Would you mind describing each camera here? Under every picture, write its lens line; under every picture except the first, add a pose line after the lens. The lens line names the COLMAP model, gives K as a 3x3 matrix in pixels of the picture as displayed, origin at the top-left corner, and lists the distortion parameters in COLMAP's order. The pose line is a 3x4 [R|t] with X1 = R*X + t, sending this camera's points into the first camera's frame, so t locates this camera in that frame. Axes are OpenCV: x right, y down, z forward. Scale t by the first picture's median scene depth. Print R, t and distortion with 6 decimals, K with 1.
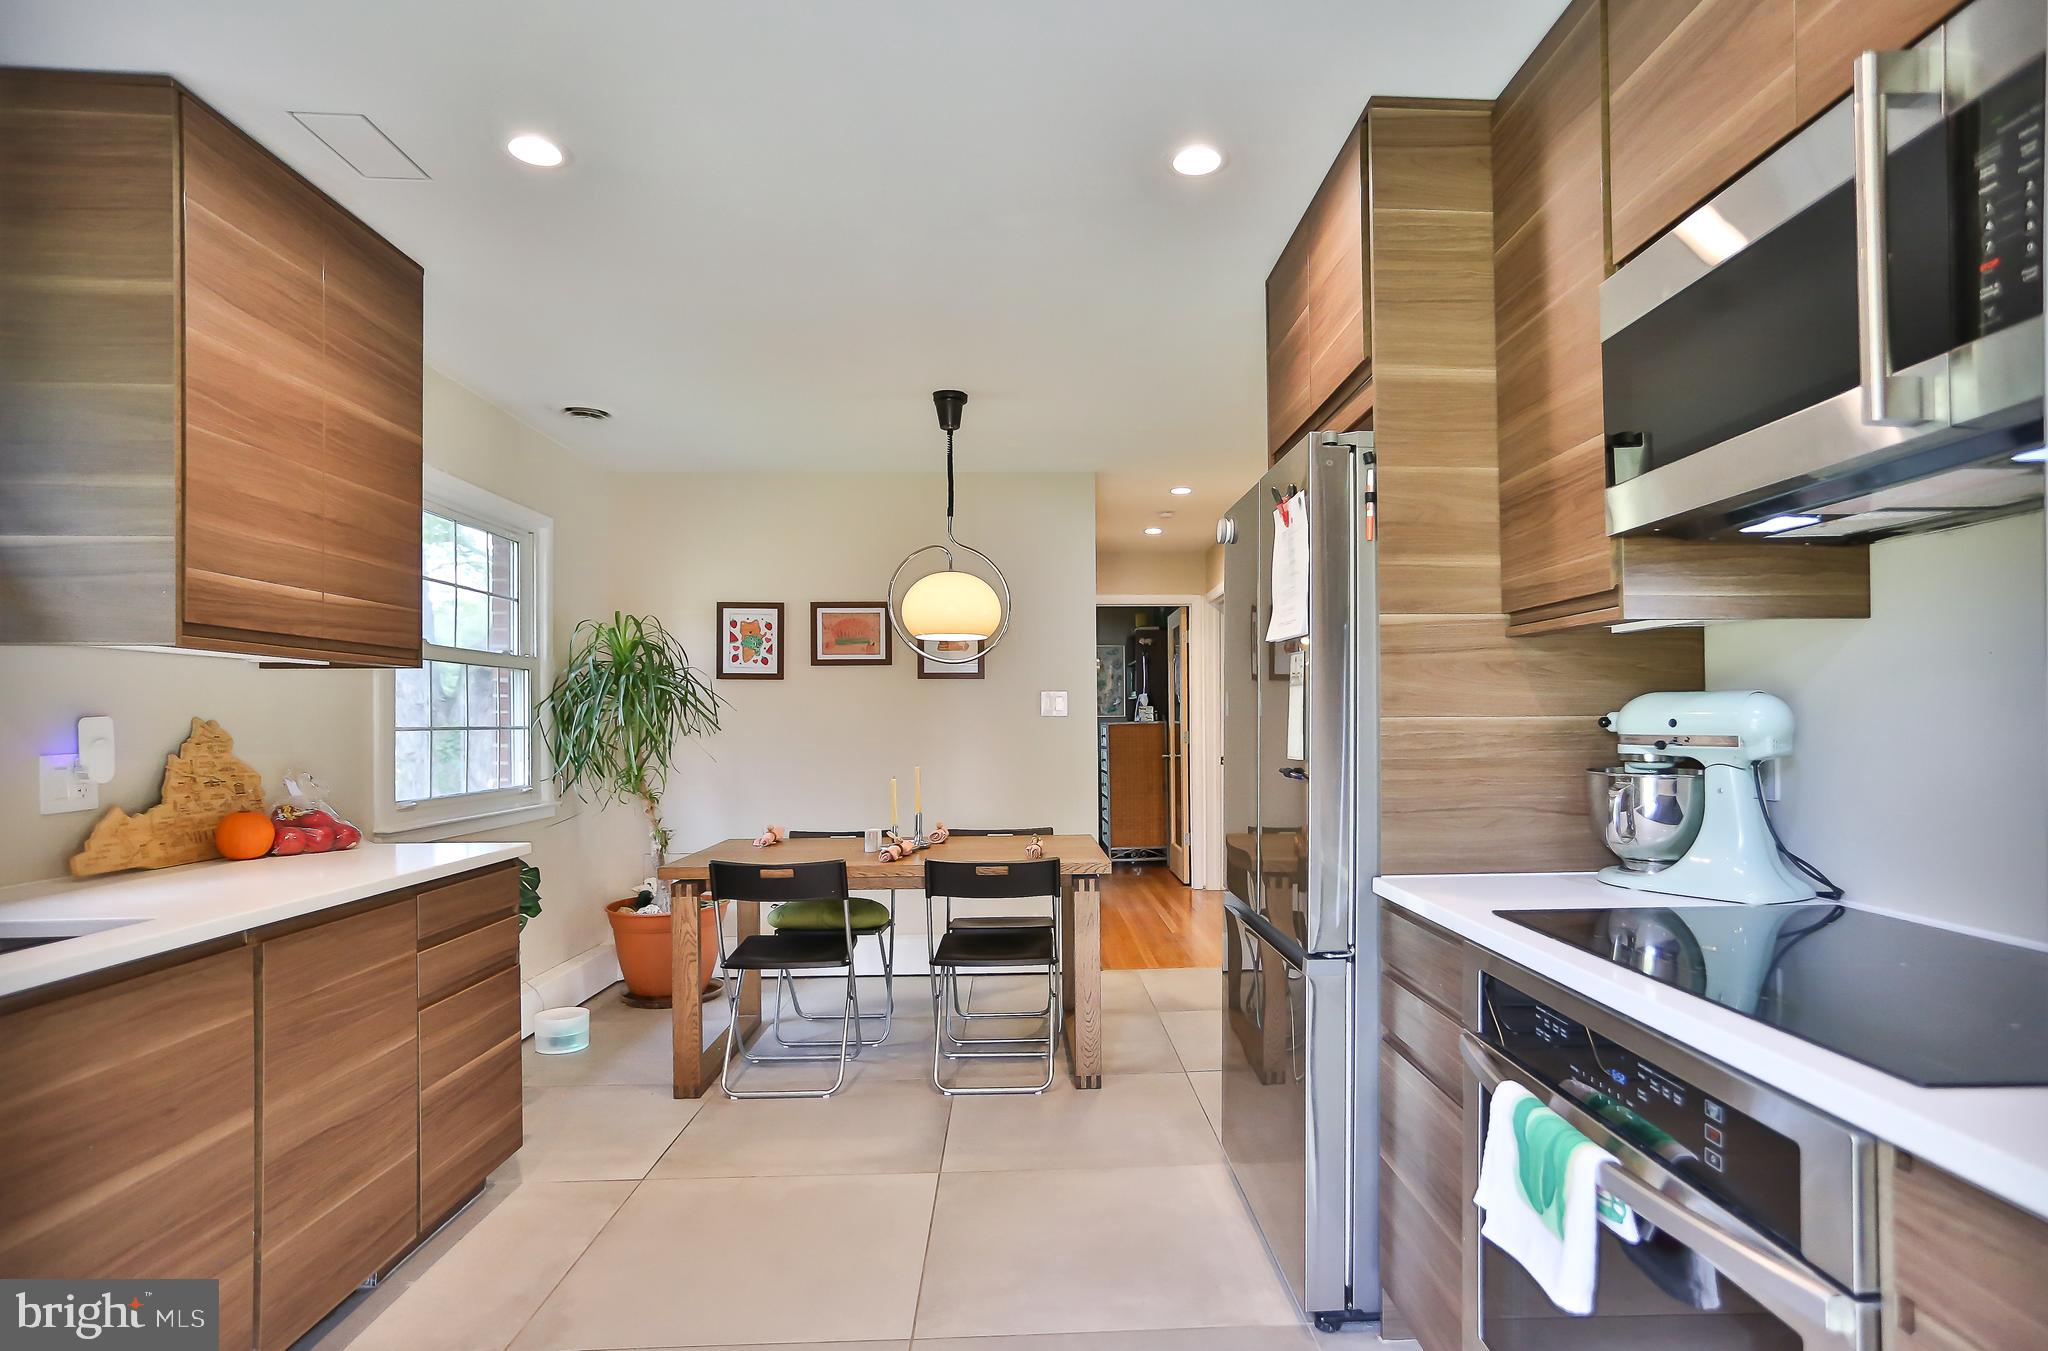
lens RADIAL K [[1094.2, 0, 1026.7], [0, 1094.2, 697.4], [0, 0, 1]] dist [-0.001693, 0.041545]
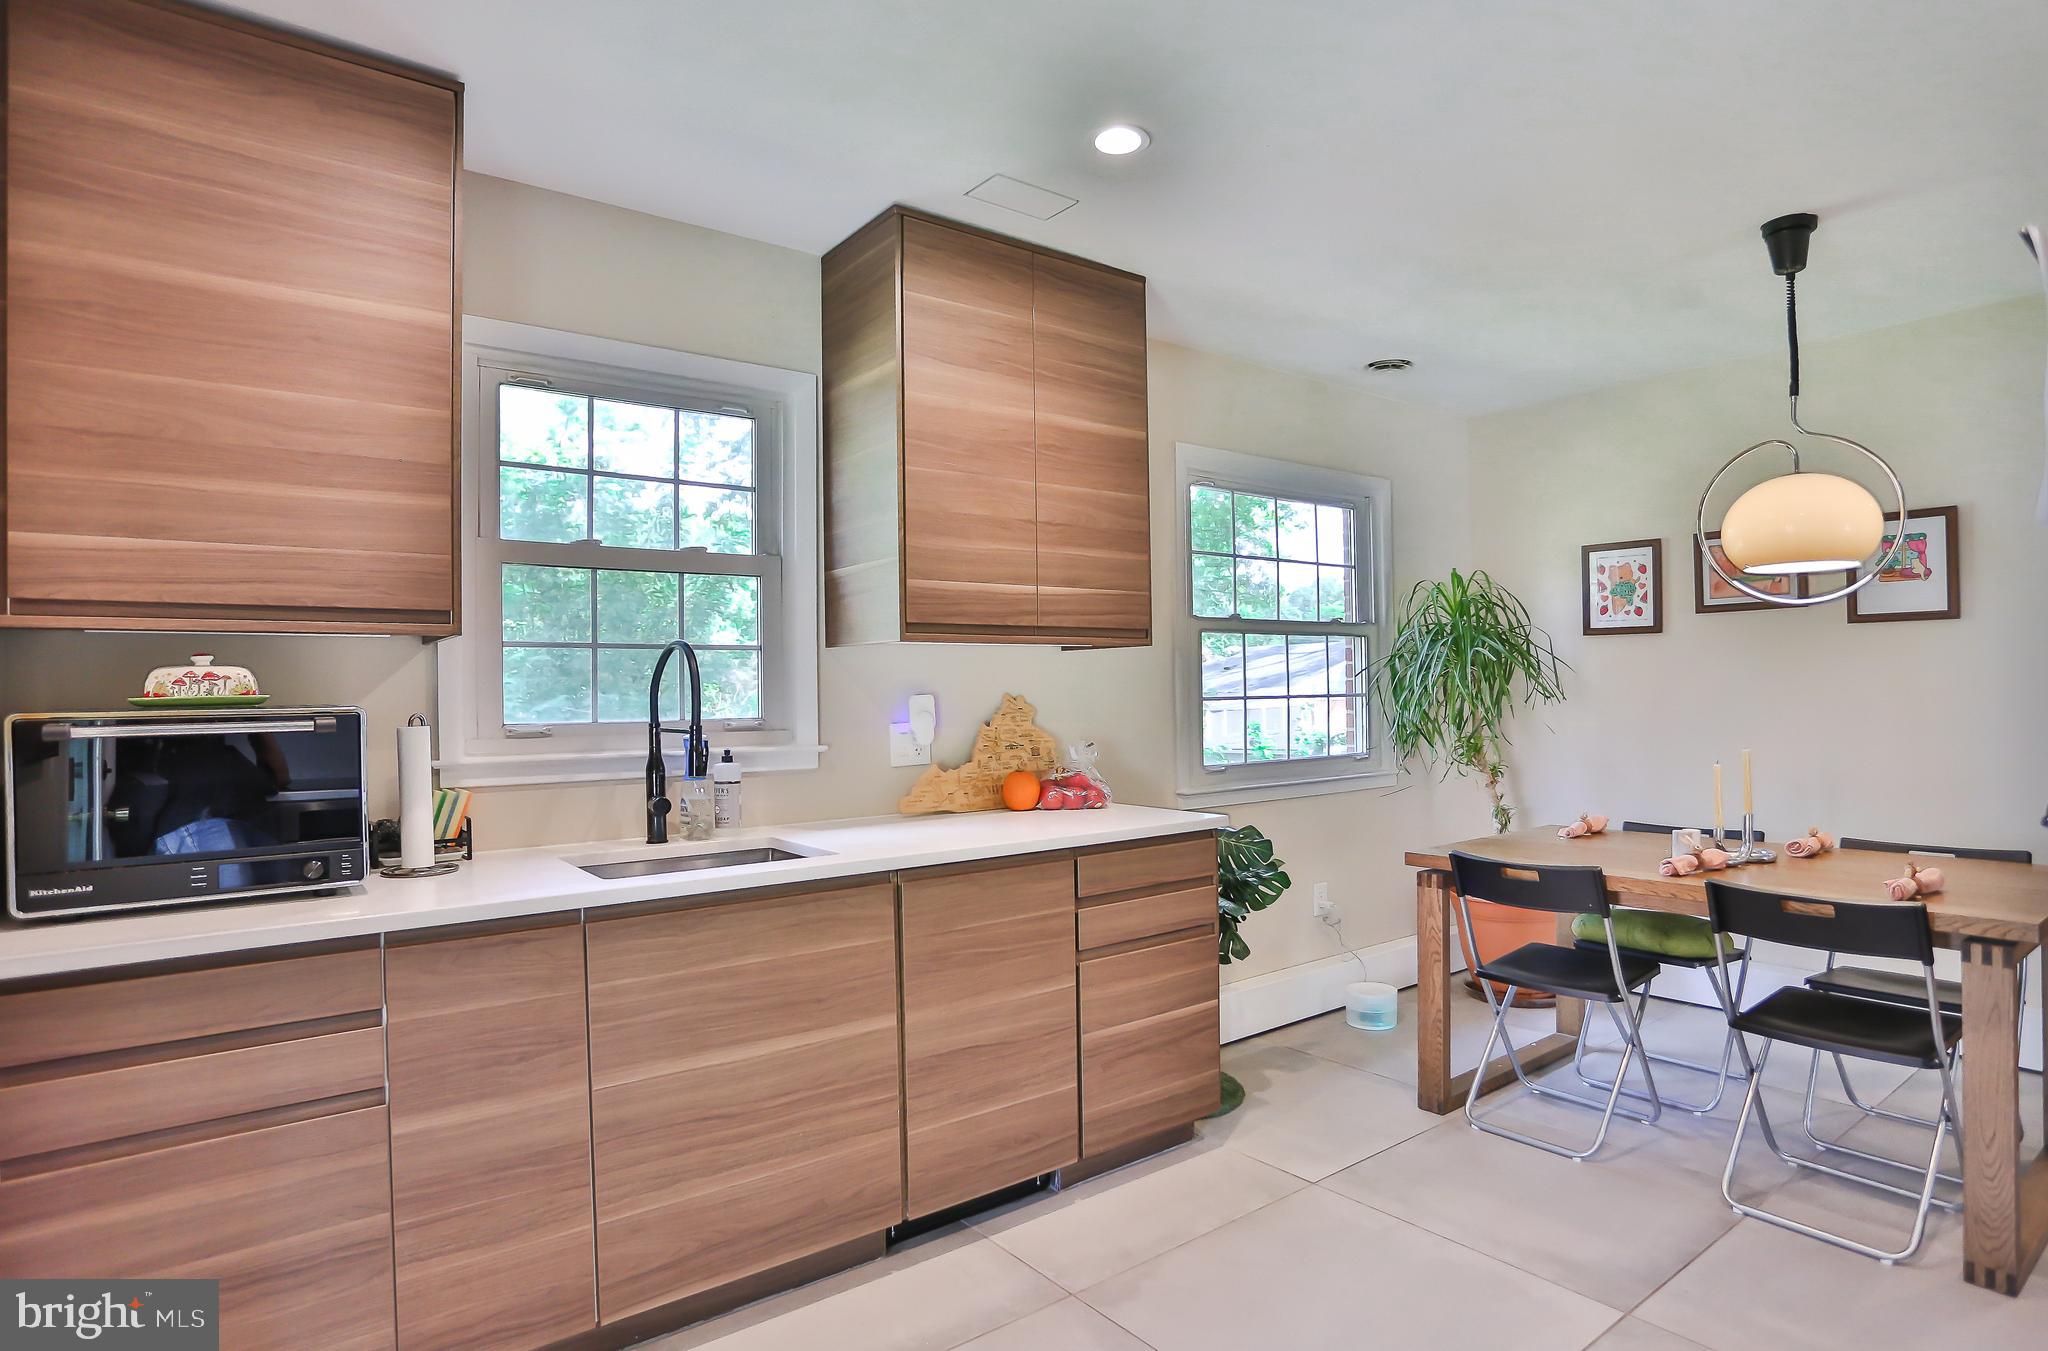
lens RADIAL K [[1117.8, 0, 1024.0], [0, 1117.8, 675.5], [0, 0, 1]] dist [-0.064005, 0.044781]
pose [[0.610653, -0.017113, -0.791713, 0.257989], [0.032338, 0.999471, 0.003340, -0.005357], [0.791238, -0.027642, 0.610883, 0.246735]]
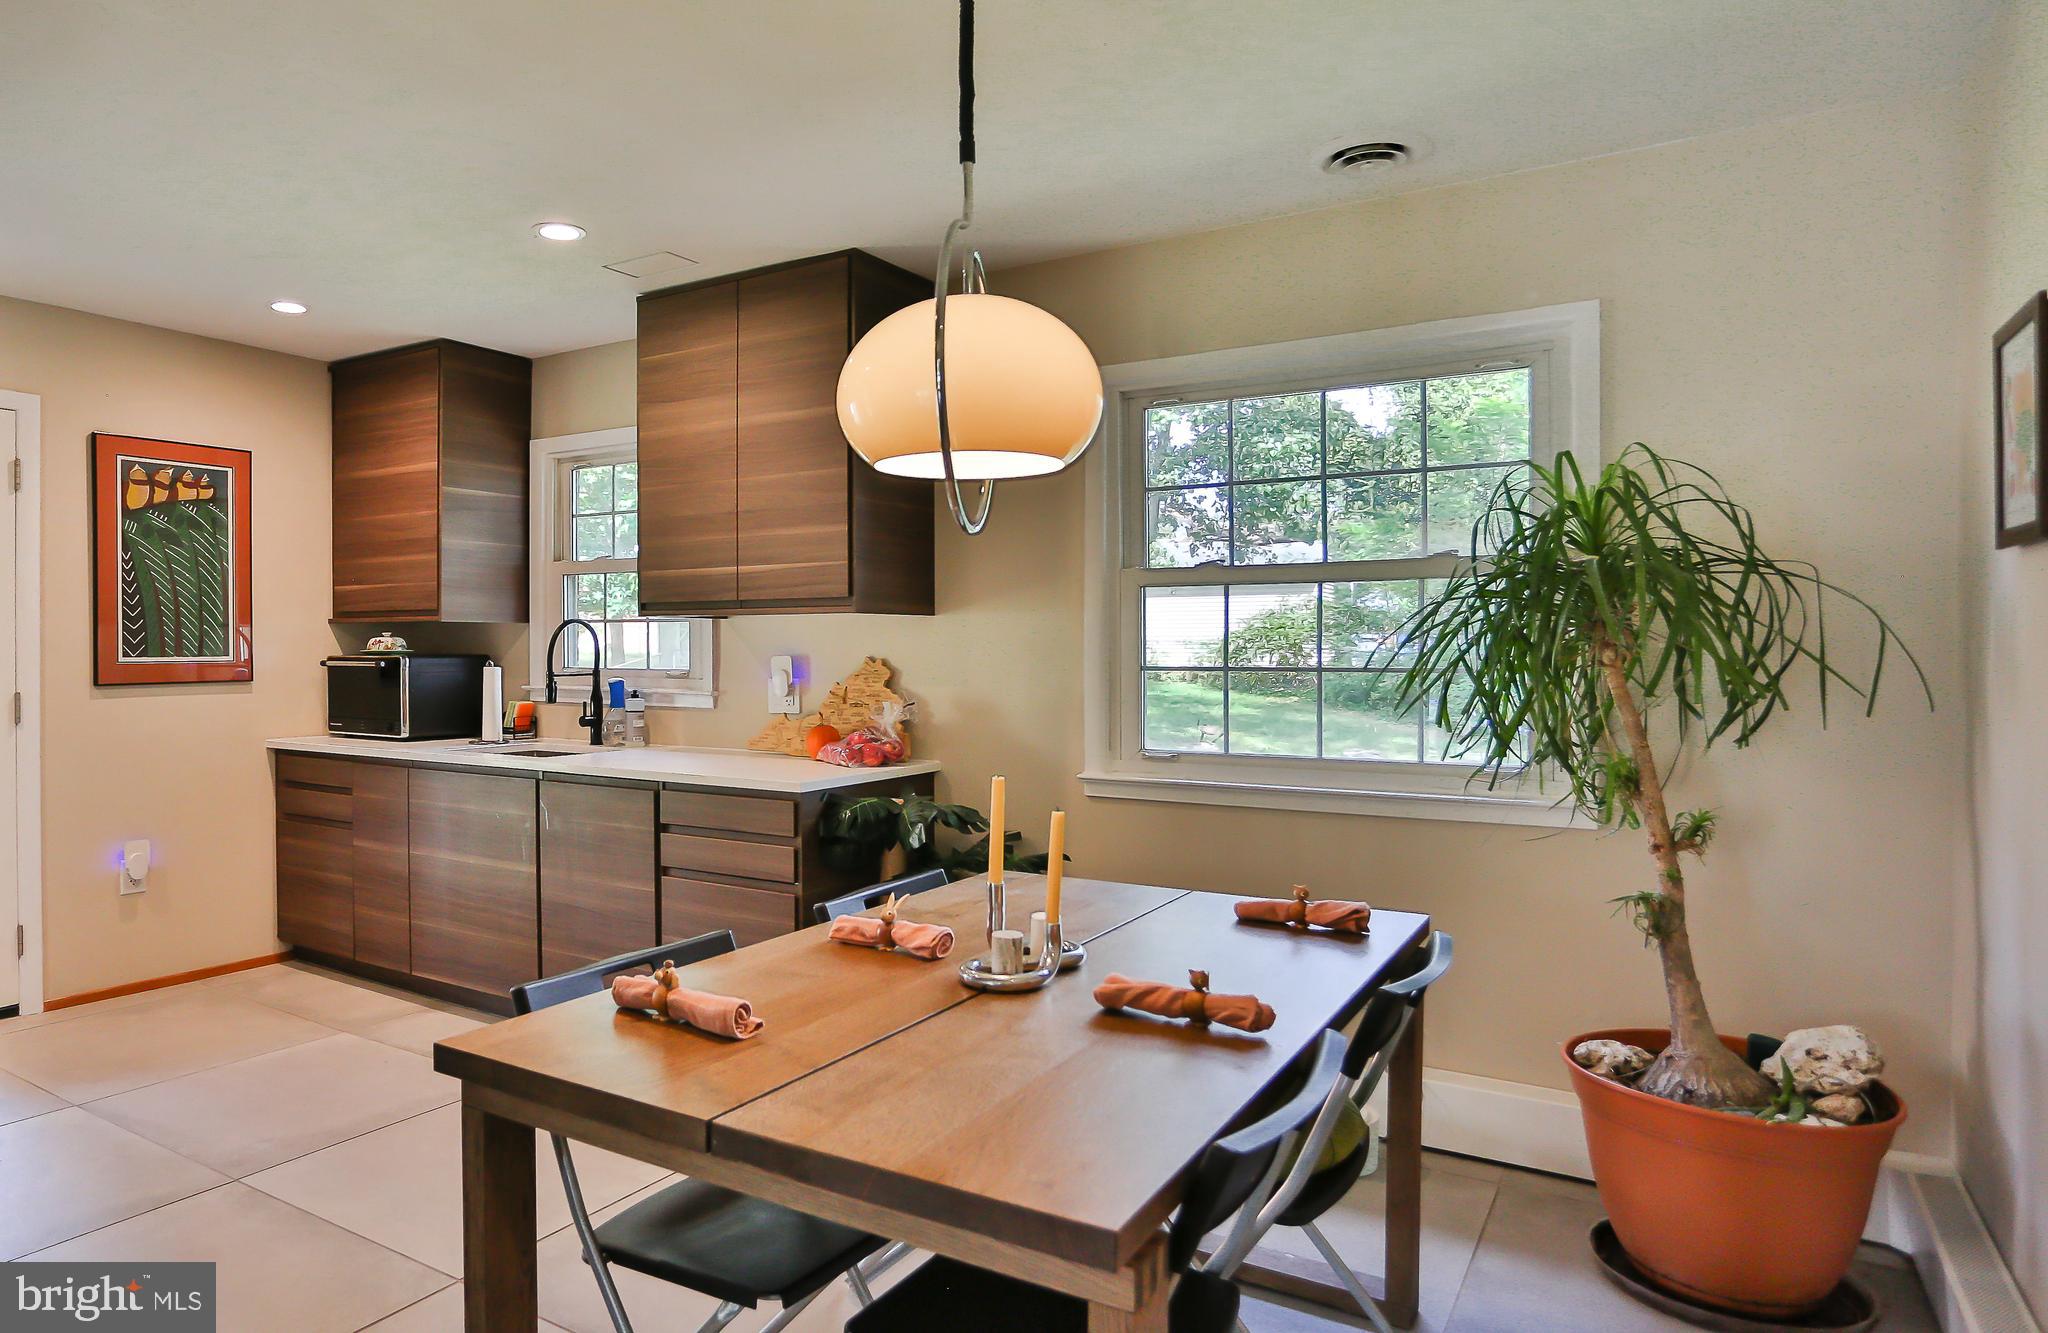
lens RADIAL K [[1204.7, 0, 948.9], [0, 1204.7, 659.6], [0, 0, 1]] dist [-0.003996, -0.001005]
pose [[-0.531590, 0.014097, -0.846884, 0.451787], [0.022195, 0.999750, 0.002709, 0.020387], [0.846711, -0.017357, -0.531770, 1.856486]]
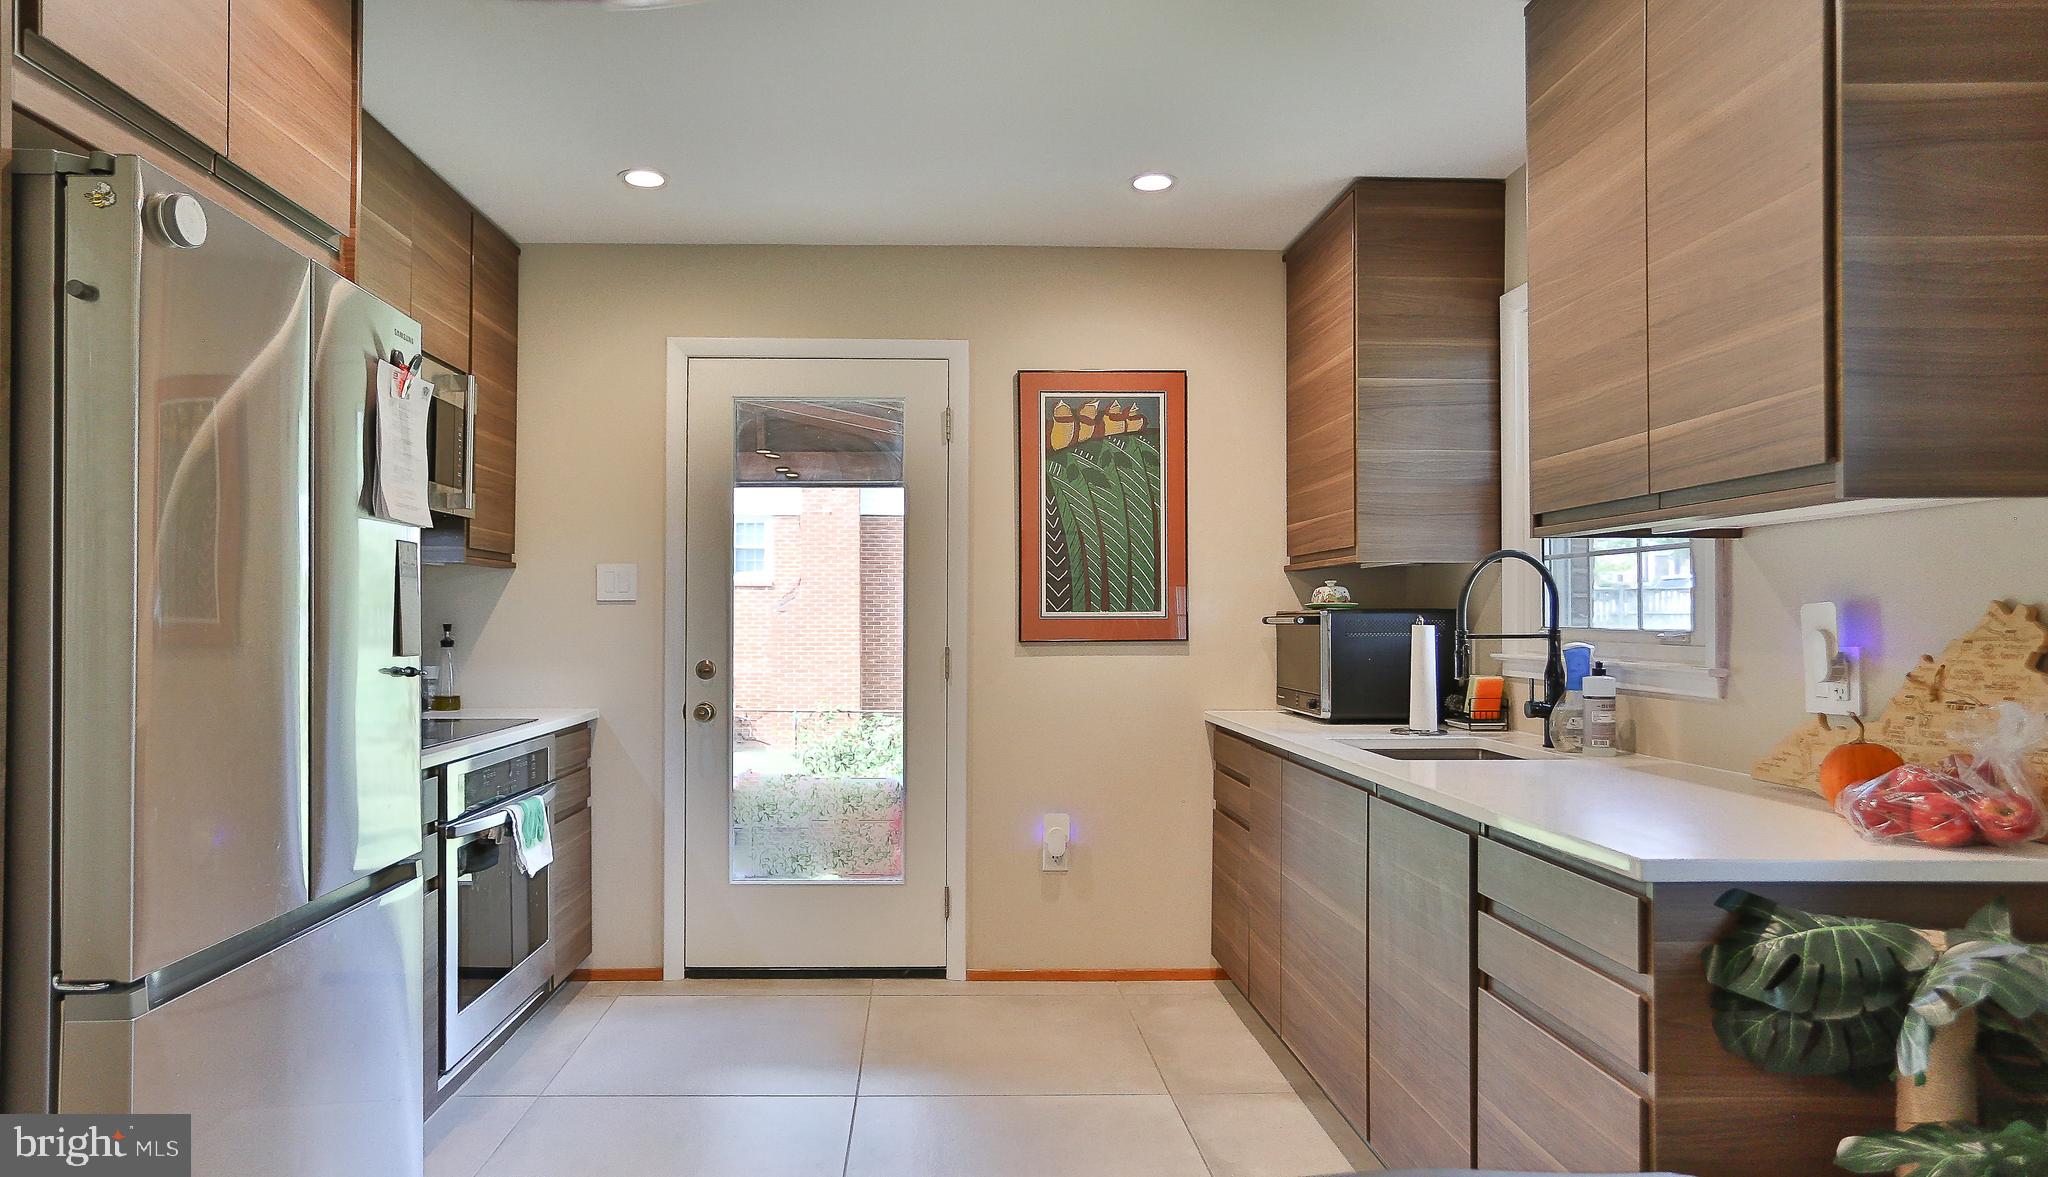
lens RADIAL K [[1325.5, 0, 989.2], [0, 1325.5, 606.9], [0, 0, 1]] dist [-0.054356, 0.070402]
pose [[-0.999420, 0.005630, -0.033593, -0.159931], [0.006717, 0.999455, -0.032316, 0.041975], [0.033392, -0.032523, -0.998913, 1.697970]]
